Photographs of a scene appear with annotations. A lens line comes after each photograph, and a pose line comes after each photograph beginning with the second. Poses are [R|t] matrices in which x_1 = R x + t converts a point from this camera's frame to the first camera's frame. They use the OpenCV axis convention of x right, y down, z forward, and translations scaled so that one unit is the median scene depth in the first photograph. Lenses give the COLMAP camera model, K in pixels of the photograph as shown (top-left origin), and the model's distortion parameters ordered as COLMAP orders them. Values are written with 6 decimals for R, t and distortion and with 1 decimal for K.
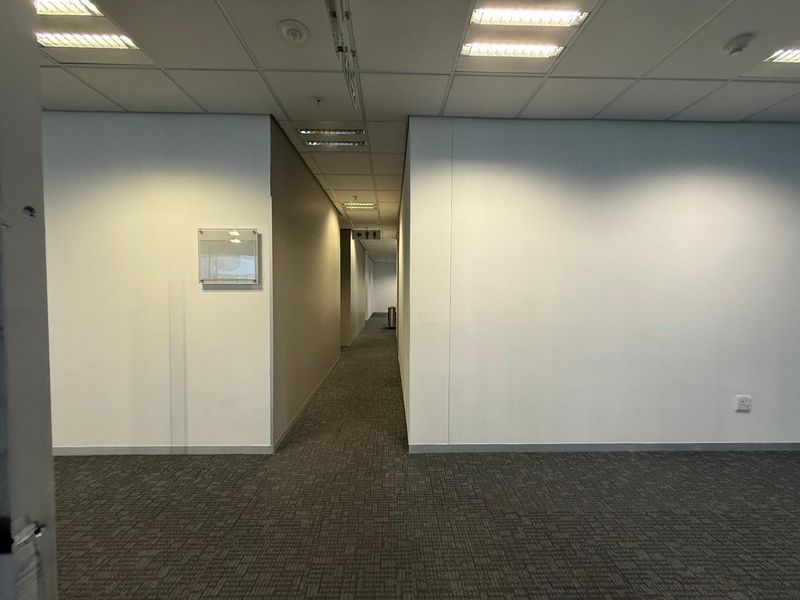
lens RADIAL K [[319.3, 0, 399.8], [0, 319.3, 298.6], [0, 0, 1]] dist [0.007183, -0.000855]
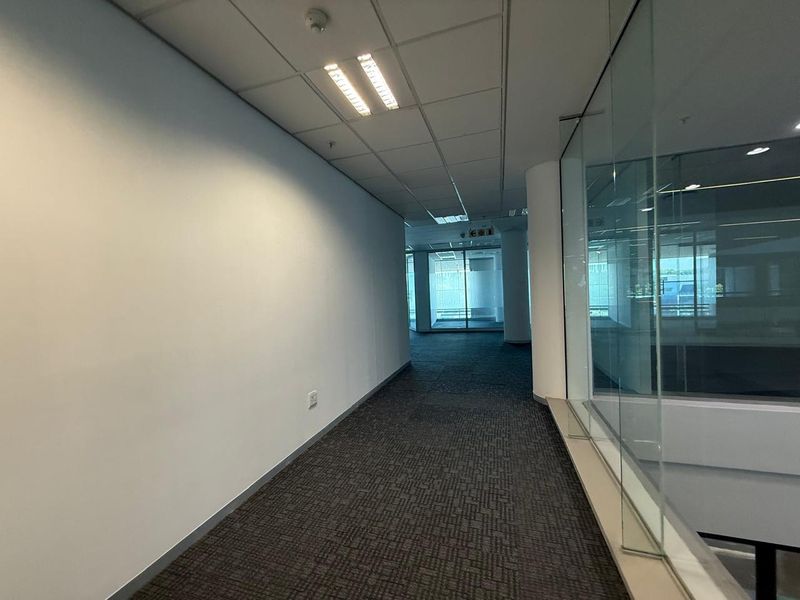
lens RADIAL K [[319.3, 0, 399.5], [0, 319.3, 301.6], [0, 0, 1]] dist [0.007183, -0.000855]
pose [[0.322665, -0.046647, 0.945363, 0.169168], [0.067003, 0.997405, 0.026346, -0.010021], [-0.944139, 0.054842, 0.324954, 0.377646]]
